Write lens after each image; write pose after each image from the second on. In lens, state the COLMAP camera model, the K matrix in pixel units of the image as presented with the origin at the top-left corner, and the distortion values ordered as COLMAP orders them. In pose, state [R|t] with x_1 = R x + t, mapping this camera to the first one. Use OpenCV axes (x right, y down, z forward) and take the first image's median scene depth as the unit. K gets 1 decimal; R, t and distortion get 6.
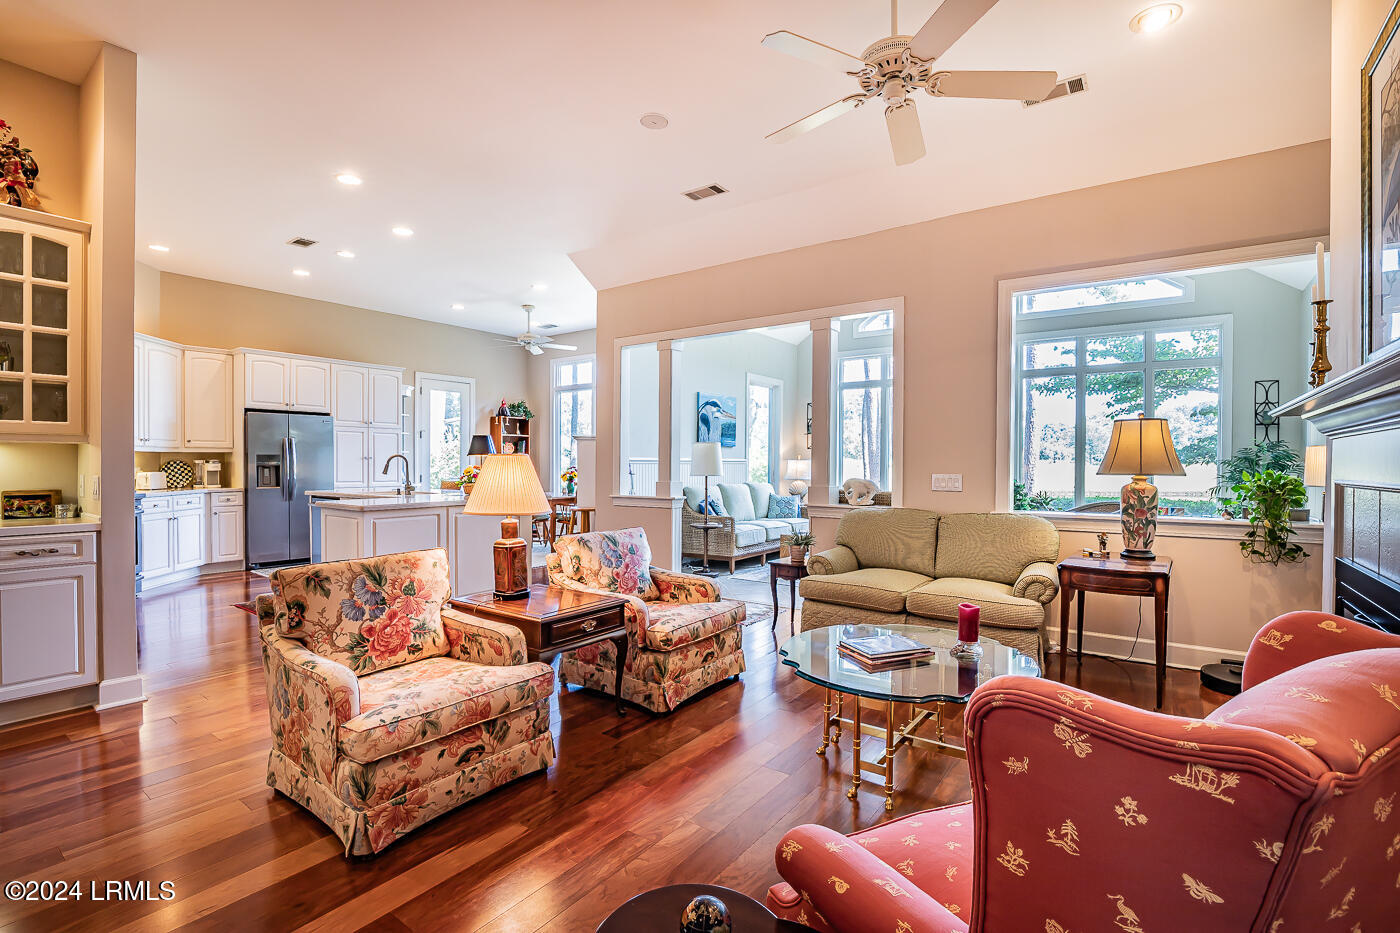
lens RADIAL K [[647.3, 0, 700.3], [0, 647.3, 469.8], [0, 0, 1]] dist [-0.030898, 0.001938]
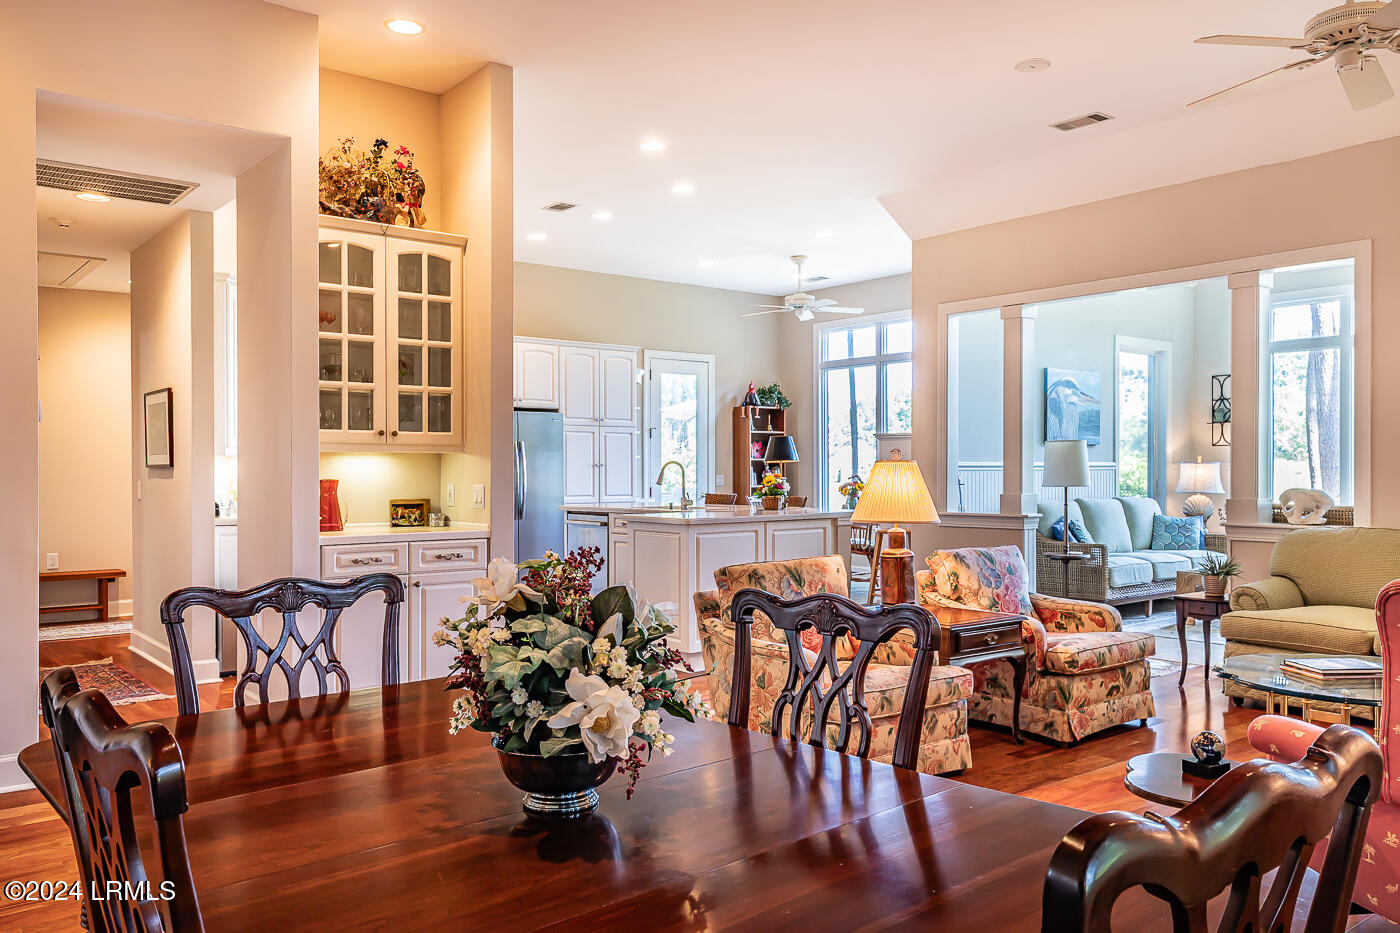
lens RADIAL K [[1085.9, 0, 700.5], [0, 1085.9, 471.3], [0, 0, 1]] dist [0.013008, 0.007051]
pose [[0.965895, -0.005972, -0.258865, -0.102806], [0.003450, 0.999942, -0.010195, 0.004631], [0.258911, 0.008954, 0.965860, -0.405242]]
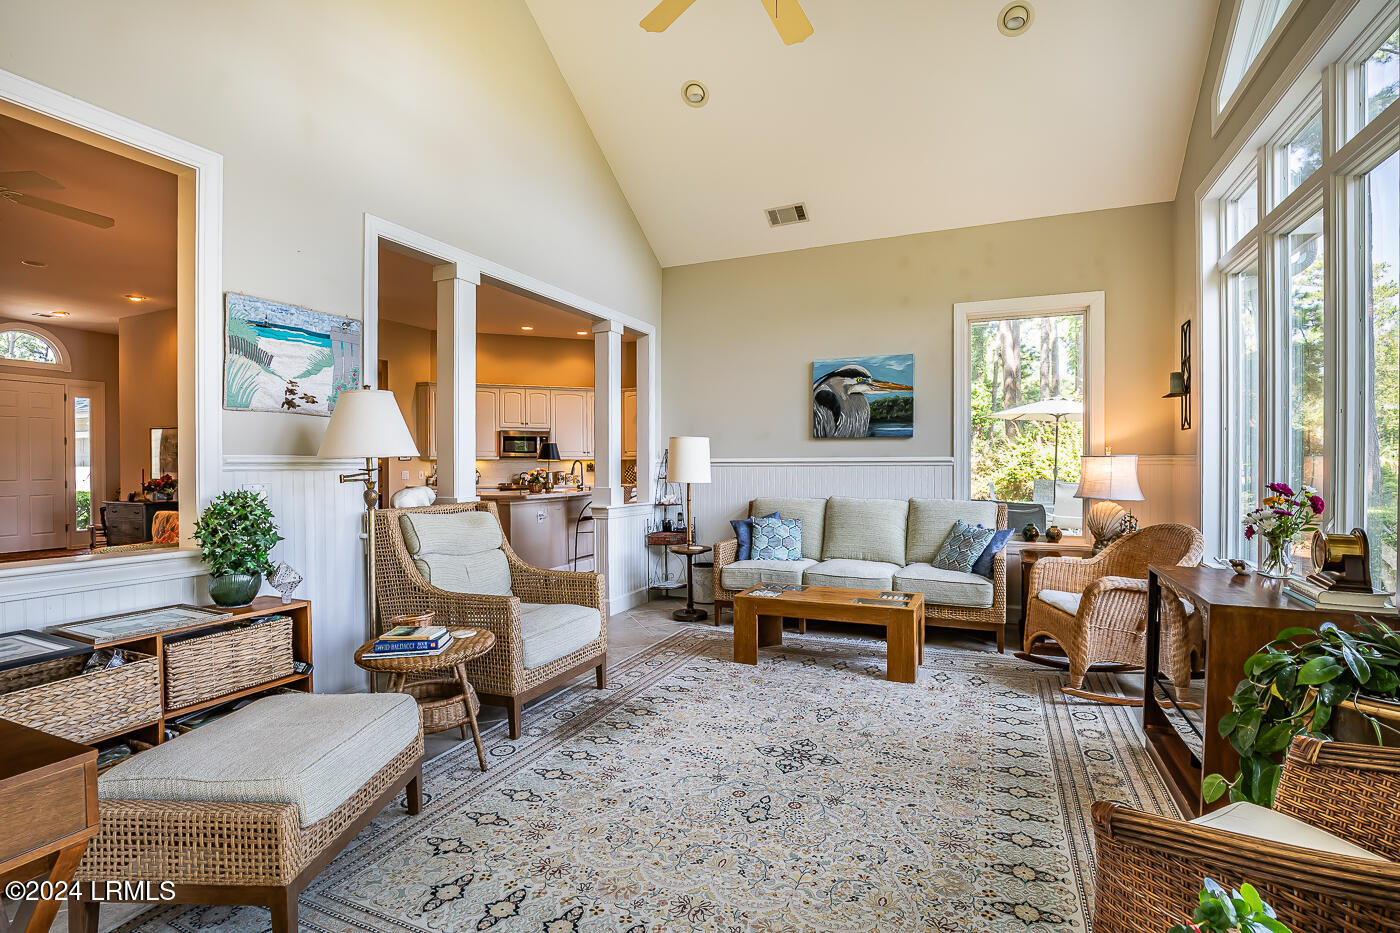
lens RADIAL K [[663.9, 0, 698.9], [0, 663.9, 470.8], [0, 0, 1]] dist [-0.031914, 0.001785]
pose [[0.214654, 0.003912, -0.976682, 1.138650], [-0.007202, 0.999971, 0.002423, -0.005267], [0.976664, 0.006514, 0.214676, 1.238386]]
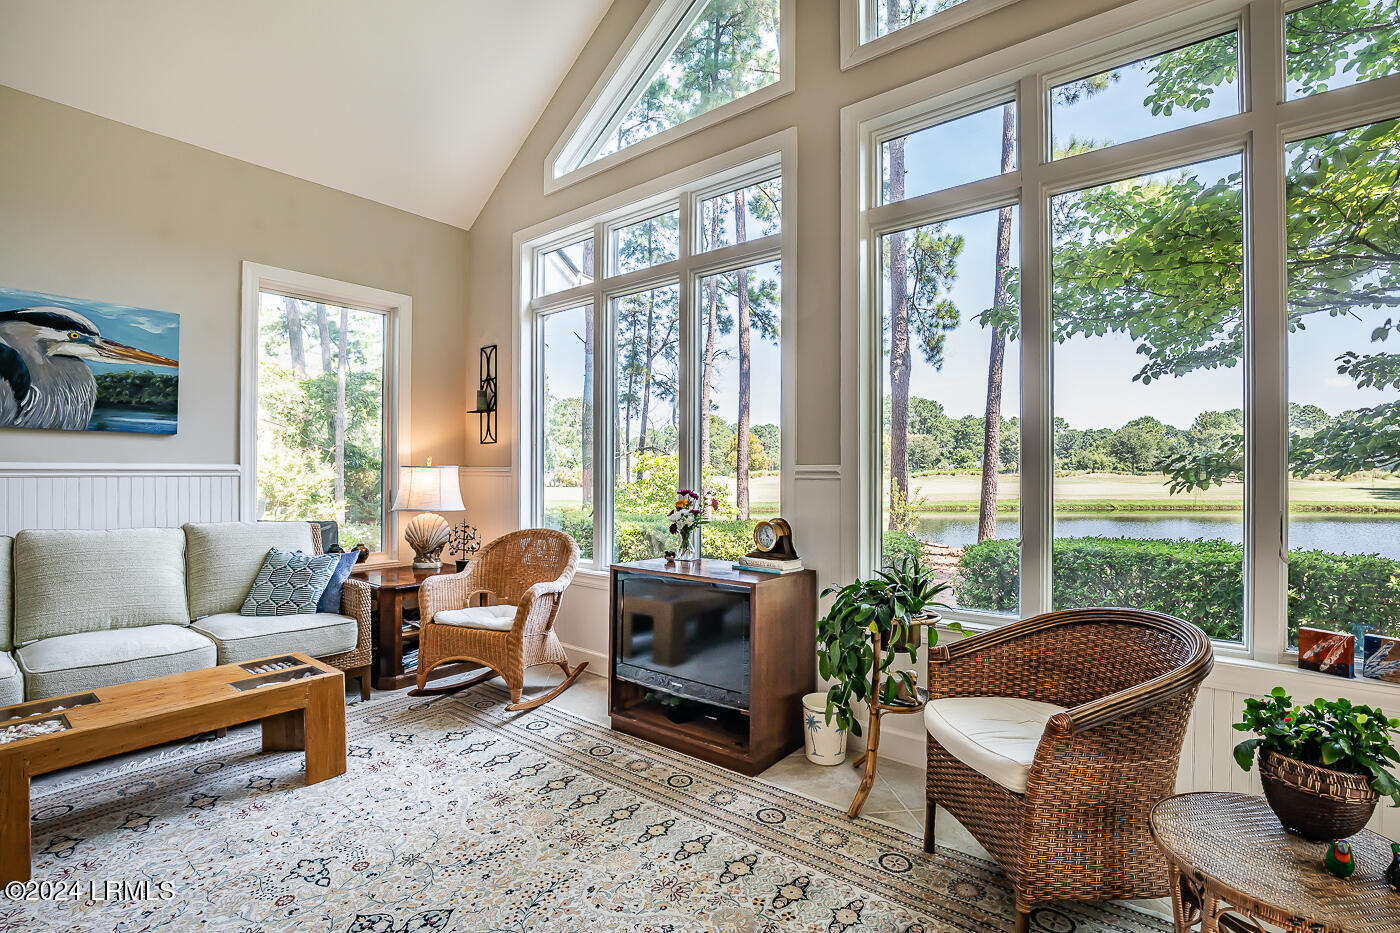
lens RADIAL K [[660.4, 0, 725.8], [0, 660.4, 469.9], [0, 0, 1]] dist [-0.034182, 0.007211]
pose [[0.999870, -0.003220, -0.015818, 0.763842], [0.002943, 0.999842, -0.017554, -0.006262], [0.015872, 0.017505, 0.999721, 1.088483]]
